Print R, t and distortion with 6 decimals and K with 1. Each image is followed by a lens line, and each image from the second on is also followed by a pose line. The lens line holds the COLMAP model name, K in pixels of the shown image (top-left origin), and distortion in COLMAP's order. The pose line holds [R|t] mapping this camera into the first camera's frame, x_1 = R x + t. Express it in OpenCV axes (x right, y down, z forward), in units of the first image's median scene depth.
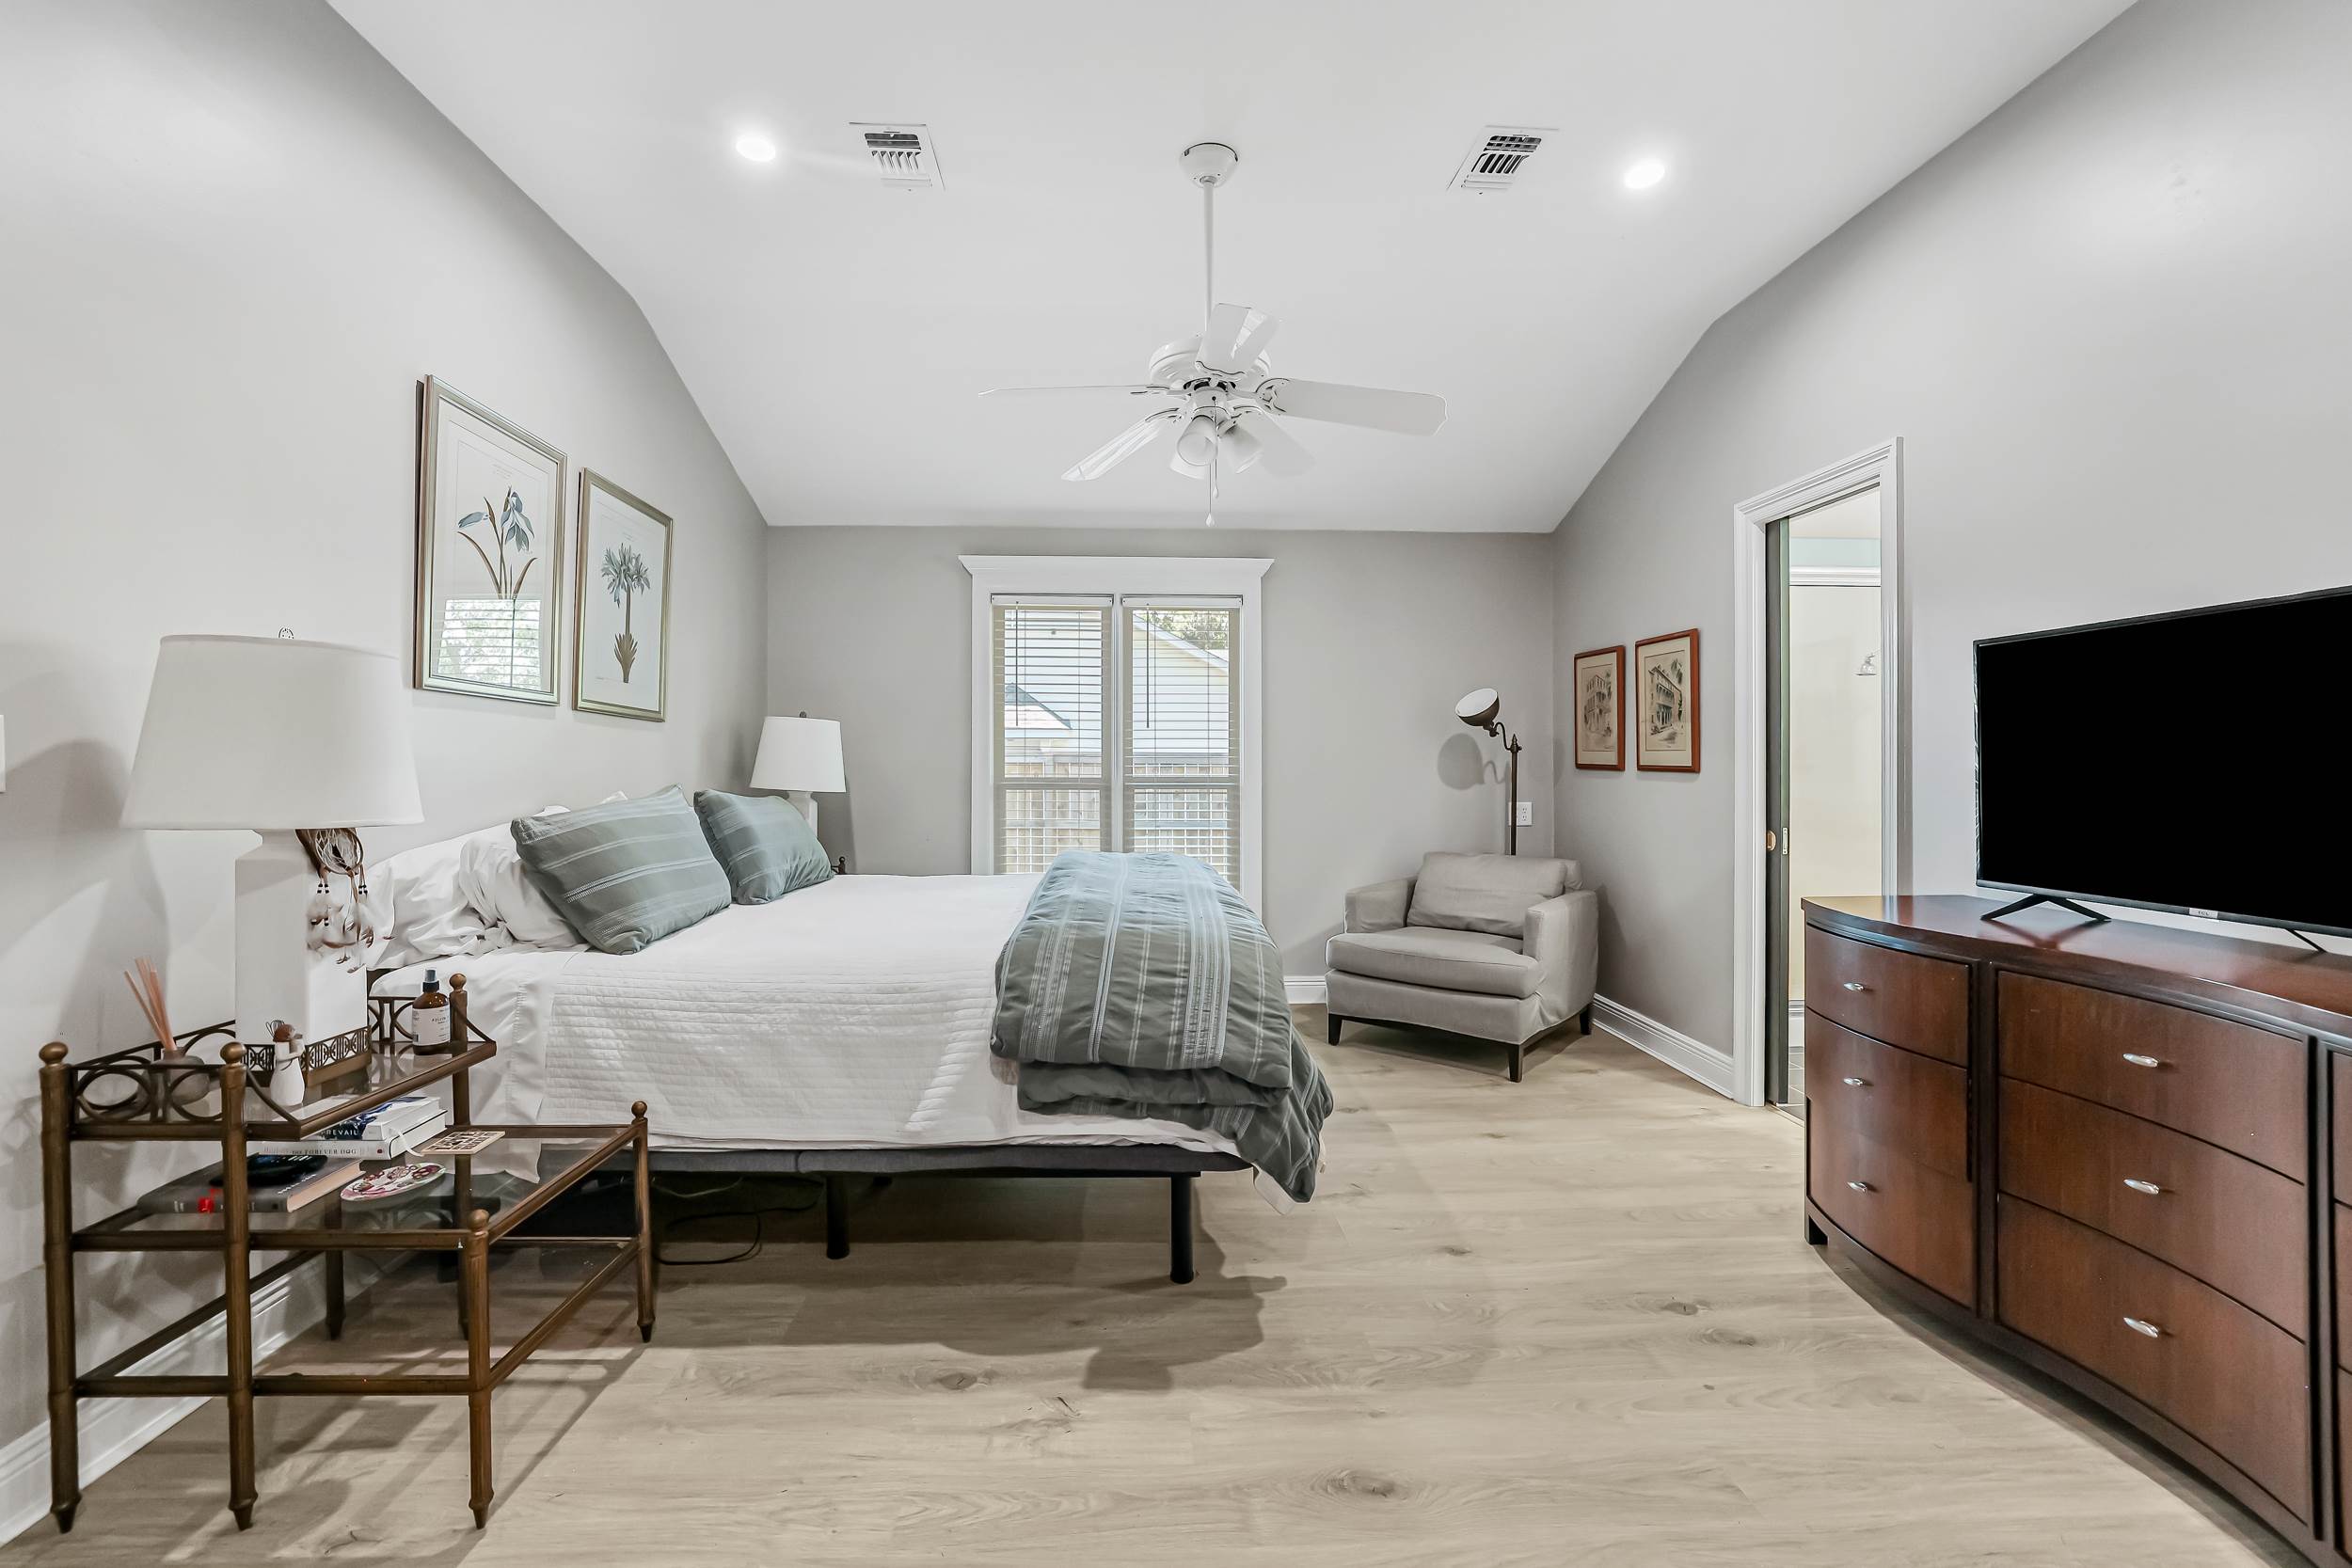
lens RADIAL K [[1014.0, 0, 1171.4], [0, 1014.0, 768.6], [0, 0, 1]] dist [-0.031090, 0.016054]
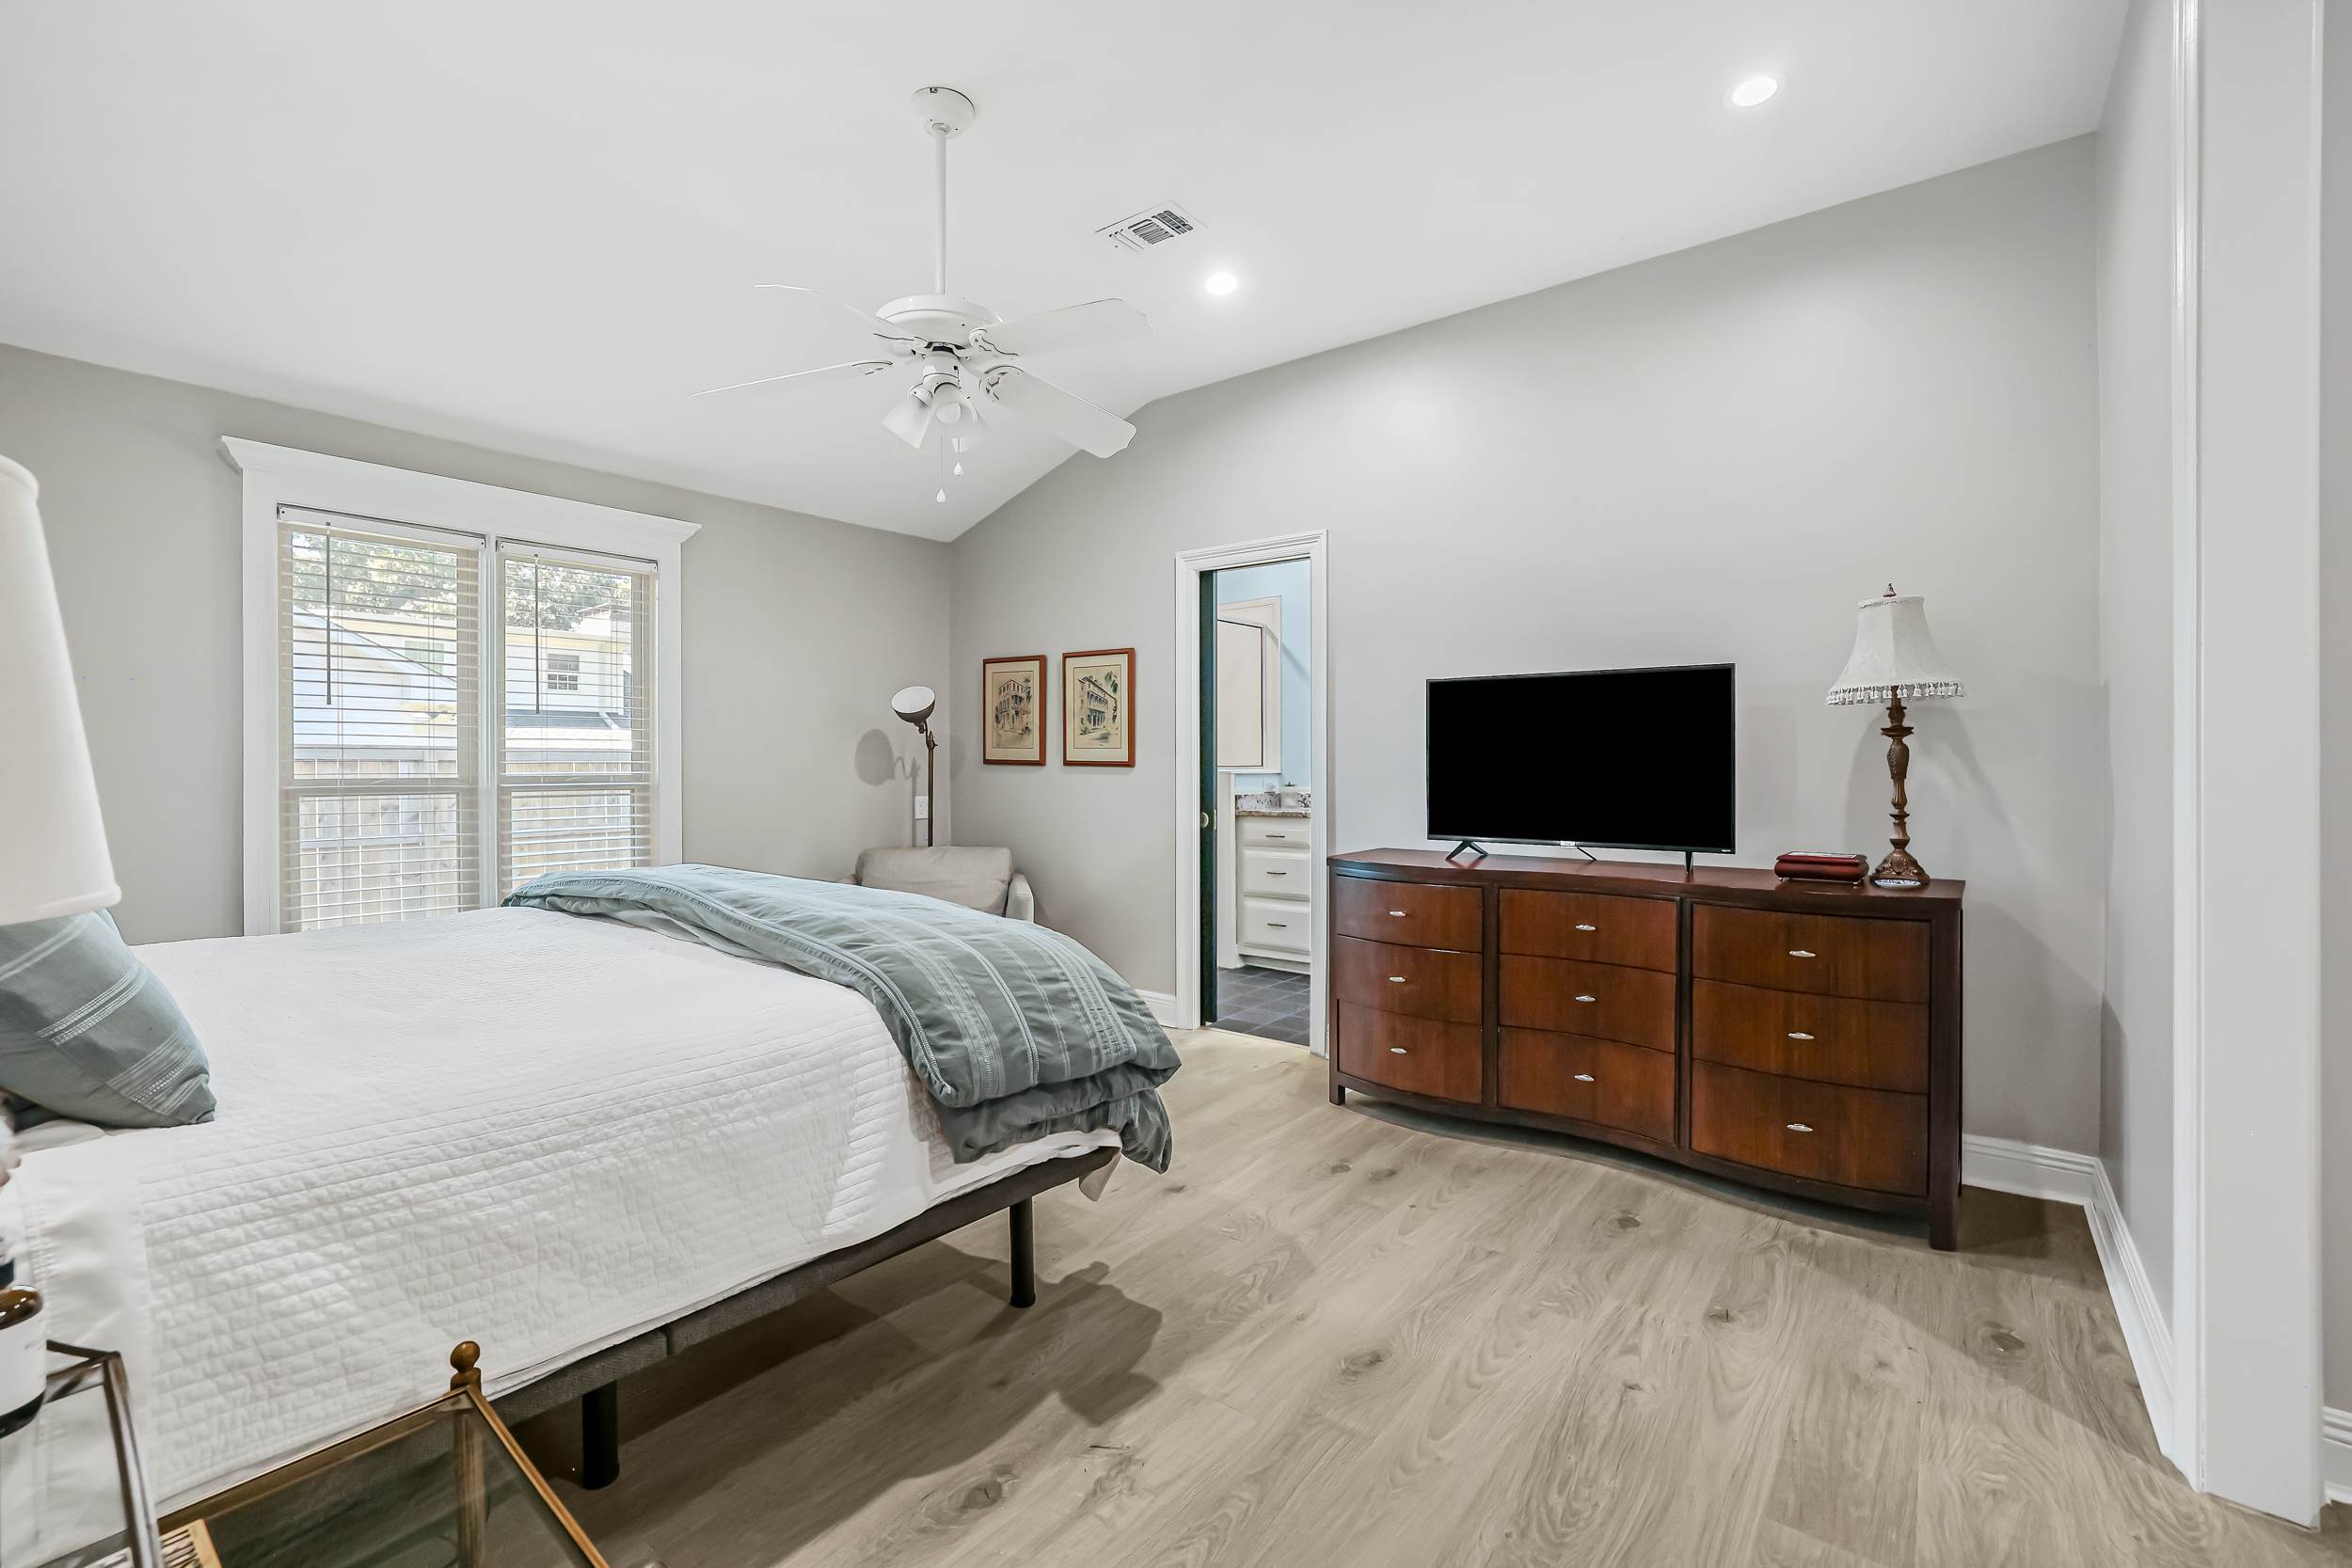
lens RADIAL K [[1014.0, 0, 1157.5], [0, 1014.0, 767.8], [0, 0, 1]] dist [-0.031090, 0.016054]
pose [[0.659135, -0.006215, 0.751999, -0.532844], [0.003488, 0.999980, 0.005208, -0.001424], [-0.752017, -0.000809, 0.659144, 0.242965]]
